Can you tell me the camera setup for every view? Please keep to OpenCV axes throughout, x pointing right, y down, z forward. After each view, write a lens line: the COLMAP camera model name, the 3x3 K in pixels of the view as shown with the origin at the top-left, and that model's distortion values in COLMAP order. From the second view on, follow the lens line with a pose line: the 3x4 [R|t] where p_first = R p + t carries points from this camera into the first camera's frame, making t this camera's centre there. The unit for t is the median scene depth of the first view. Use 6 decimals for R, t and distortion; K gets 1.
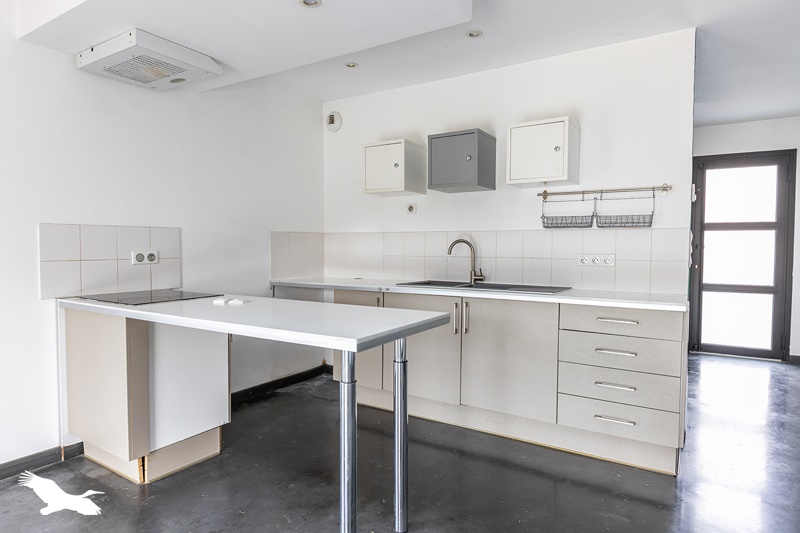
lens RADIAL K [[474.0, 0, 400.0], [0, 474.0, 266.5], [0, 0, 1]] dist [0.003598, 0.000156]
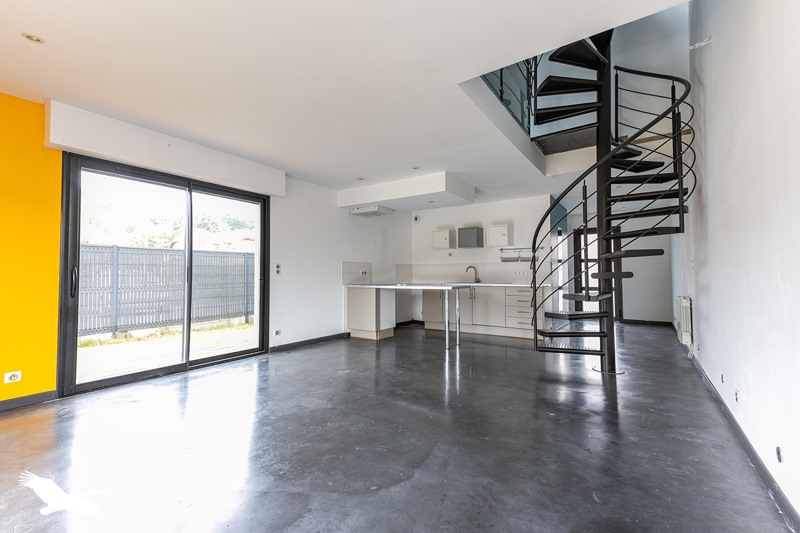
lens RADIAL K [[337.8, 0, 400.0], [0, 337.8, 266.5], [0, 0, 1]] dist [0.022494, 0.000122]
pose [[0.998400, -0.007815, -0.056008, -0.179529], [0.003923, 0.997590, -0.069269, 0.082457], [0.056414, 0.068939, 0.996025, -1.011720]]
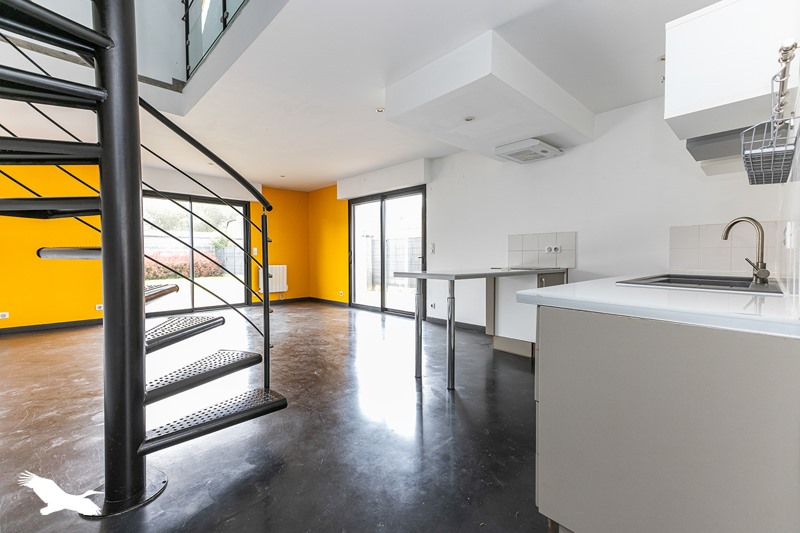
lens RADIAL K [[337.8, 0, 400.0], [0, 337.8, 266.5], [0, 0, 1]] dist [0.022494, 0.000122]
pose [[-0.253699, 0.023162, -0.967006, 0.816179], [-0.046763, 0.998251, 0.036179, 0.024499], [0.966152, 0.054399, -0.252172, 0.713114]]
